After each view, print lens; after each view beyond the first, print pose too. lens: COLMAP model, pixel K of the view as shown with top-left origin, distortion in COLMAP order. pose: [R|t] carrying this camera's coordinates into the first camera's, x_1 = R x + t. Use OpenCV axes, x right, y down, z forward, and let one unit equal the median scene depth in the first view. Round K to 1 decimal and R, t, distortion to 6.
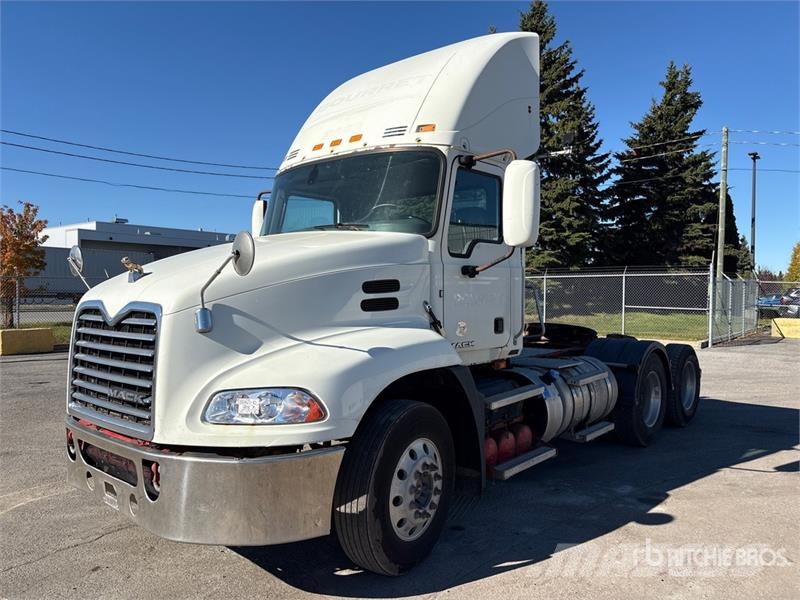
lens RADIAL K [[604.1, 0, 398.5], [0, 604.1, 295.6], [0, 0, 1]] dist [0.041239, -0.036411]
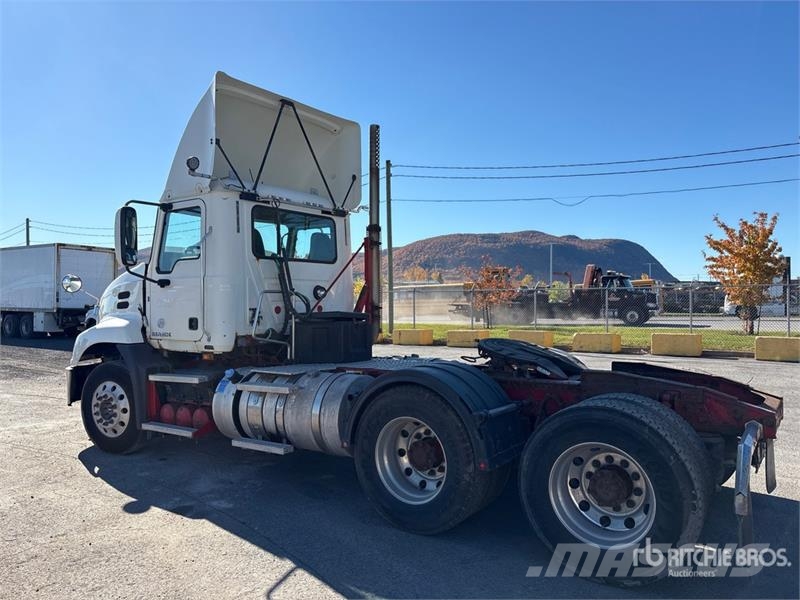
lens RADIAL K [[604.1, 0, 399.7], [0, 604.1, 297.9], [0, 0, 1]] dist [0.041239, -0.036411]
pose [[0.100707, -0.009315, -0.994873, 1.489161], [-0.002269, 0.999951, -0.009592, 0.005928], [0.994914, 0.003224, 0.100681, 1.306254]]
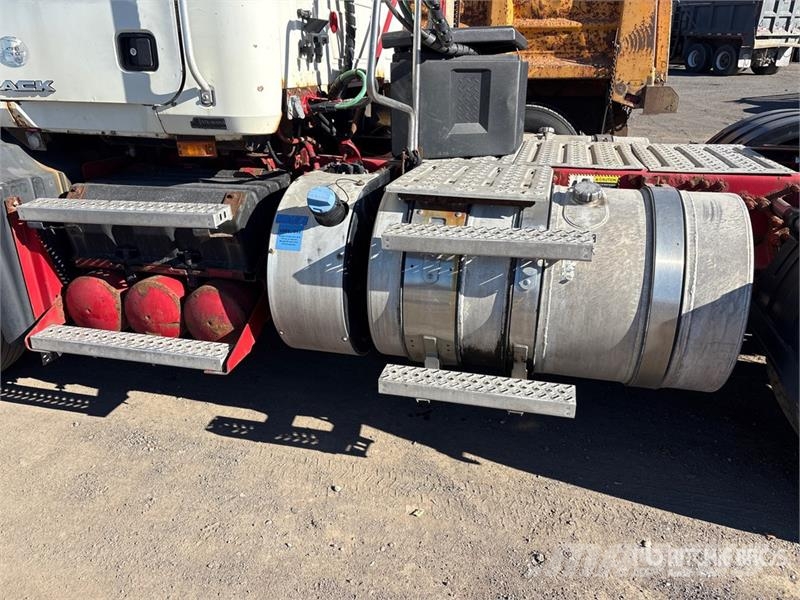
lens RADIAL K [[604.1, 0, 399.8], [0, 604.1, 303.9], [0, 0, 1]] dist [0.041239, -0.036411]
pose [[0.417870, 0.337467, -0.843505, 0.683274], [-0.007018, 0.929623, 0.368444, 0.054918], [0.908480, -0.148042, 0.390830, 0.974079]]
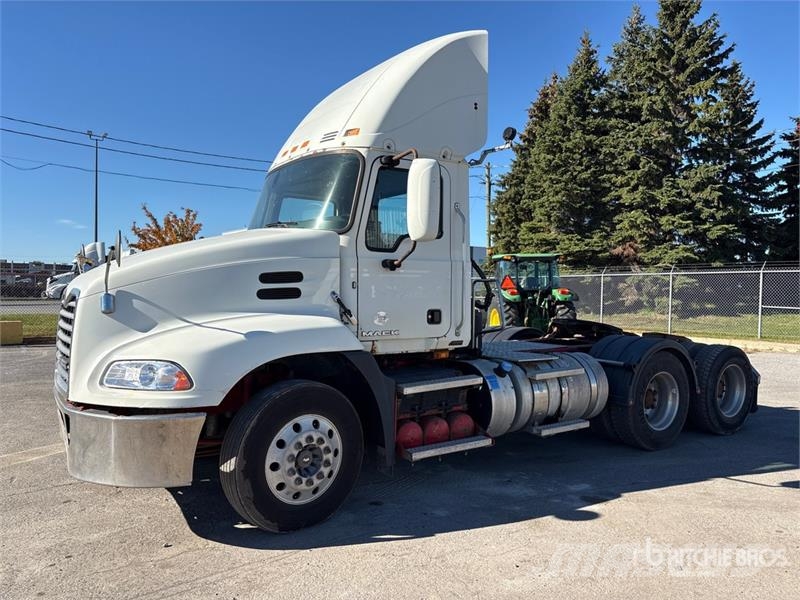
lens RADIAL K [[604.1, 0, 400.9], [0, 604.1, 298.0], [0, 0, 1]] dist [0.041239, -0.036411]
pose [[0.964233, 0.012428, -0.264766, 0.386528], [-0.010253, 0.999901, 0.009596, 0.007689], [0.264859, -0.006538, 0.964265, -0.020758]]
